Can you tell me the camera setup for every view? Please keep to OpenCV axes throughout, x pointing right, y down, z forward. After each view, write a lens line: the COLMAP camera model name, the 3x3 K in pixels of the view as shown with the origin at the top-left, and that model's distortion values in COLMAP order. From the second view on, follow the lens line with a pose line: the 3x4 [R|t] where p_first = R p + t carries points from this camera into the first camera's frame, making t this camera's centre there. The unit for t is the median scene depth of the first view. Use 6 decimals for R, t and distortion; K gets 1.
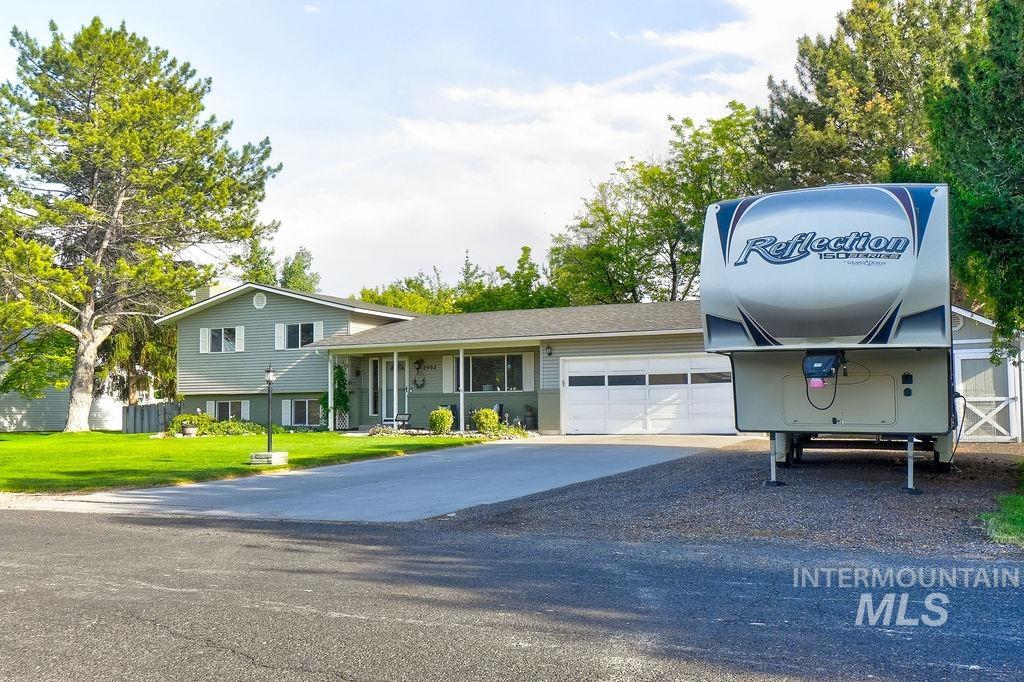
lens RADIAL K [[936.7, 0, 536.8], [0, 936.7, 342.5], [0, 0, 1]] dist [-0.001554, 0.000859]
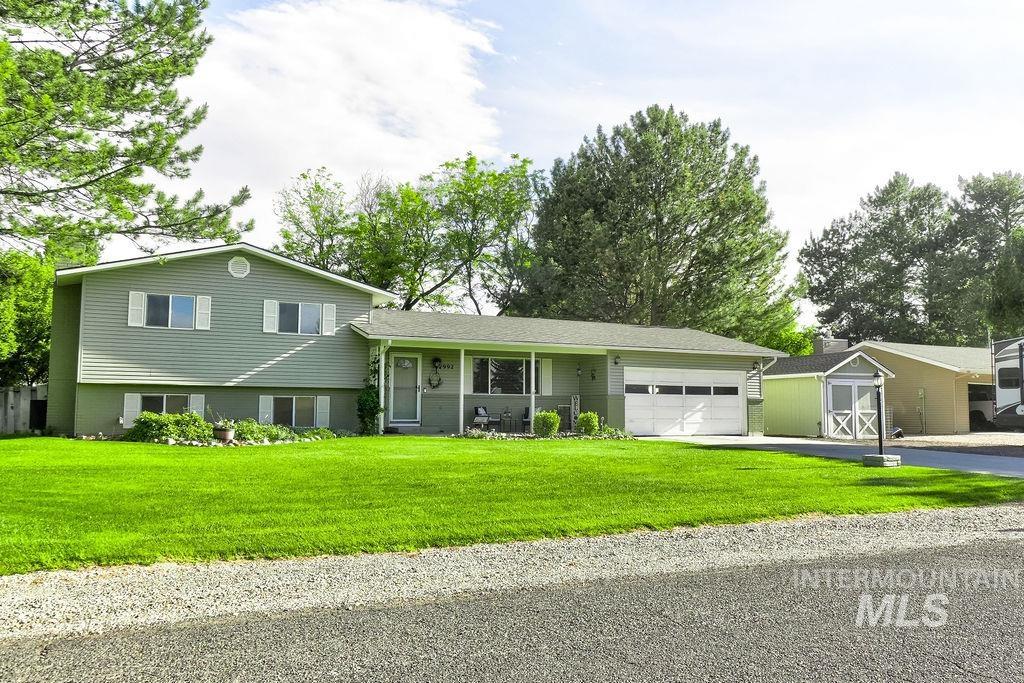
lens RADIAL K [[833.2, 0, 512.0], [0, 833.2, 341.5], [0, 0, 1]] dist [0.010727, 0.001287]
pose [[0.638705, 0.081790, 0.765092, -0.727321], [-0.067097, 0.996467, -0.050511, 0.039600], [-0.766521, -0.019074, 0.641936, 0.412117]]
